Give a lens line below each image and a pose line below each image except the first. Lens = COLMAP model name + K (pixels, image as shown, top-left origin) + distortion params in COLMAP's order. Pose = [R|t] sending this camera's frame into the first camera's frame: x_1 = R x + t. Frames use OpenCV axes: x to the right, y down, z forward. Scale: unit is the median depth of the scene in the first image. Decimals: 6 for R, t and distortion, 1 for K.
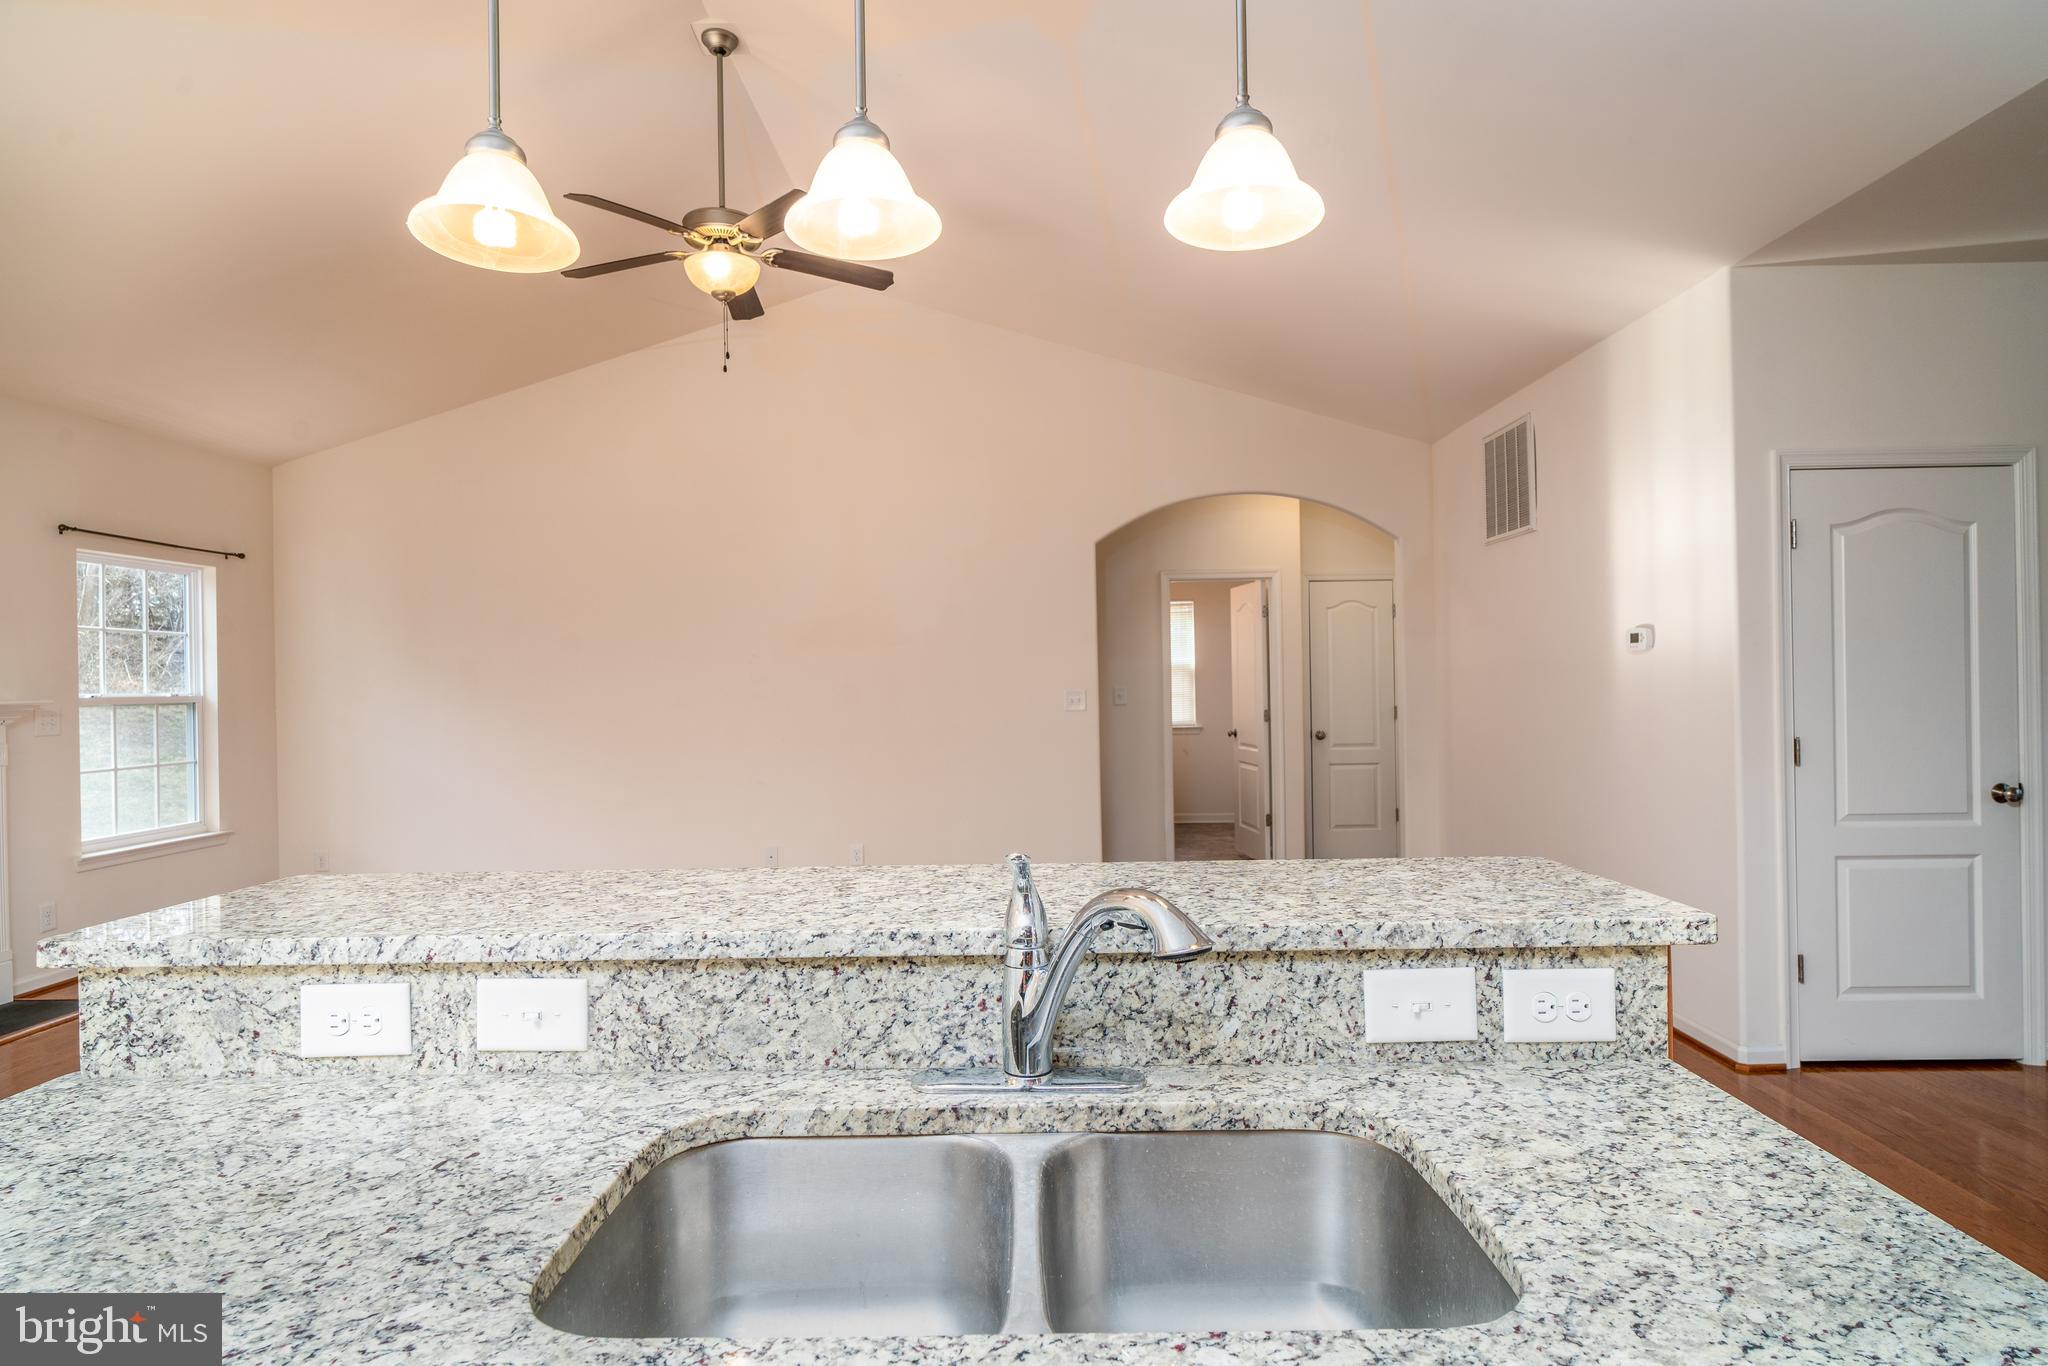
lens RADIAL K [[1082.0, 0, 1025.9], [0, 1082.0, 683.4], [0, 0, 1]] dist [0.000018, -0.001568]
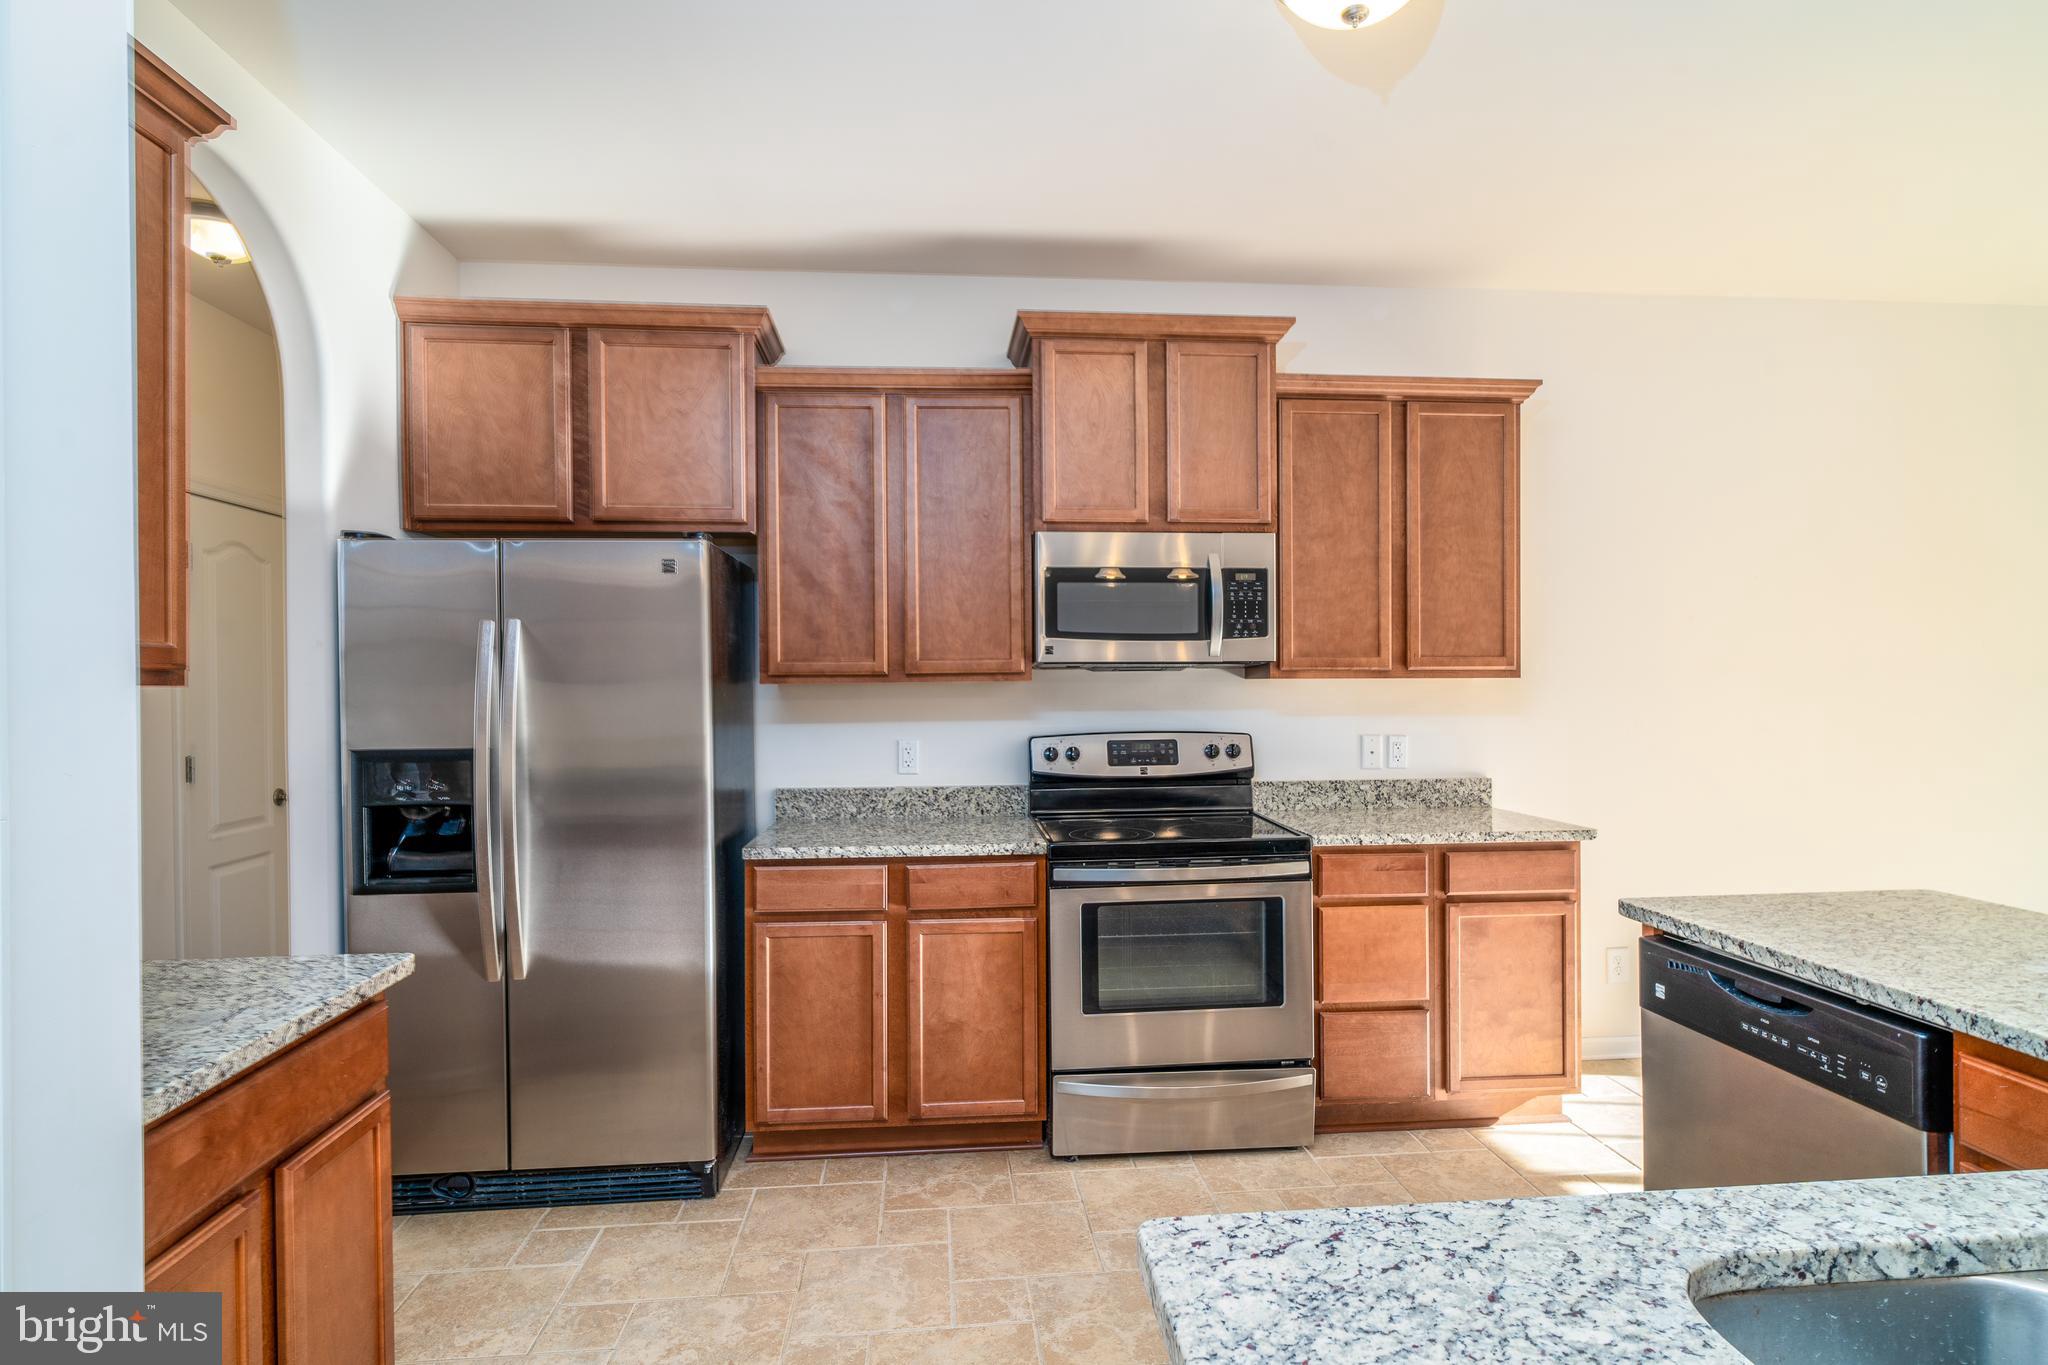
lens RADIAL K [[1082.0, 0, 1025.9], [0, 1082.0, 682.9], [0, 0, 1]] dist [0.000018, -0.001568]
pose [[-0.994420, 0.024867, -0.102525, 0.724219], [0.024424, 0.999686, 0.005577, -0.013250], [0.102631, 0.003042, -0.994715, 1.208085]]
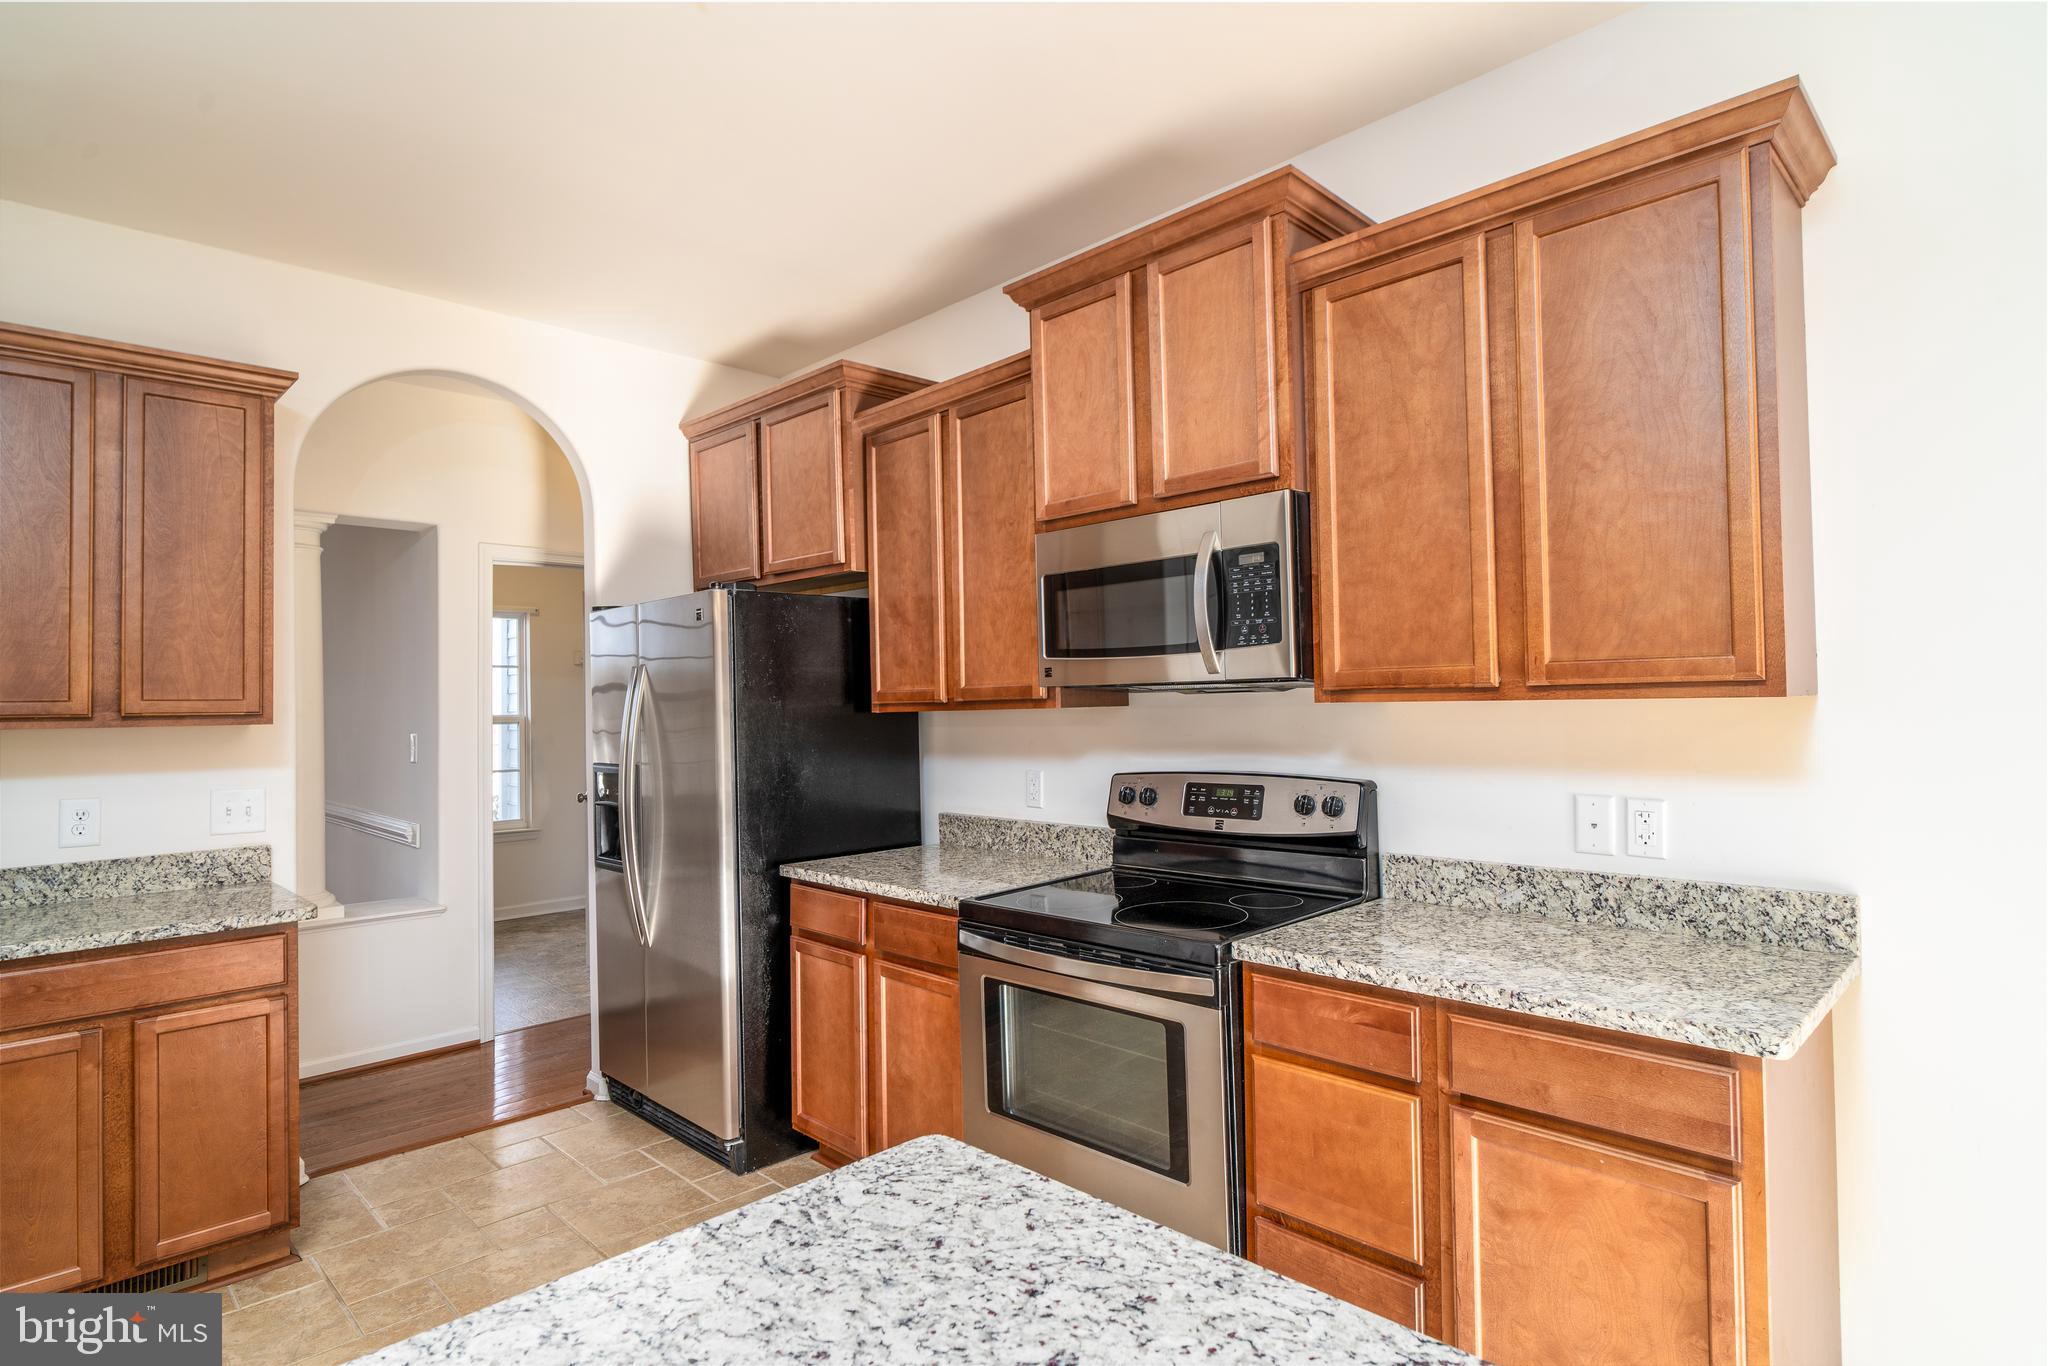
lens RADIAL K [[1049.0, 0, 1031.2], [0, 1049.0, 681.2], [0, 0, 1]] dist [0.000153, 0.000115]
pose [[-0.715321, 0.047684, 0.697168, -1.096332], [0.033923, 0.998862, -0.033512, 0.013216], [-0.697973, -0.000322, -0.716124, 0.160729]]
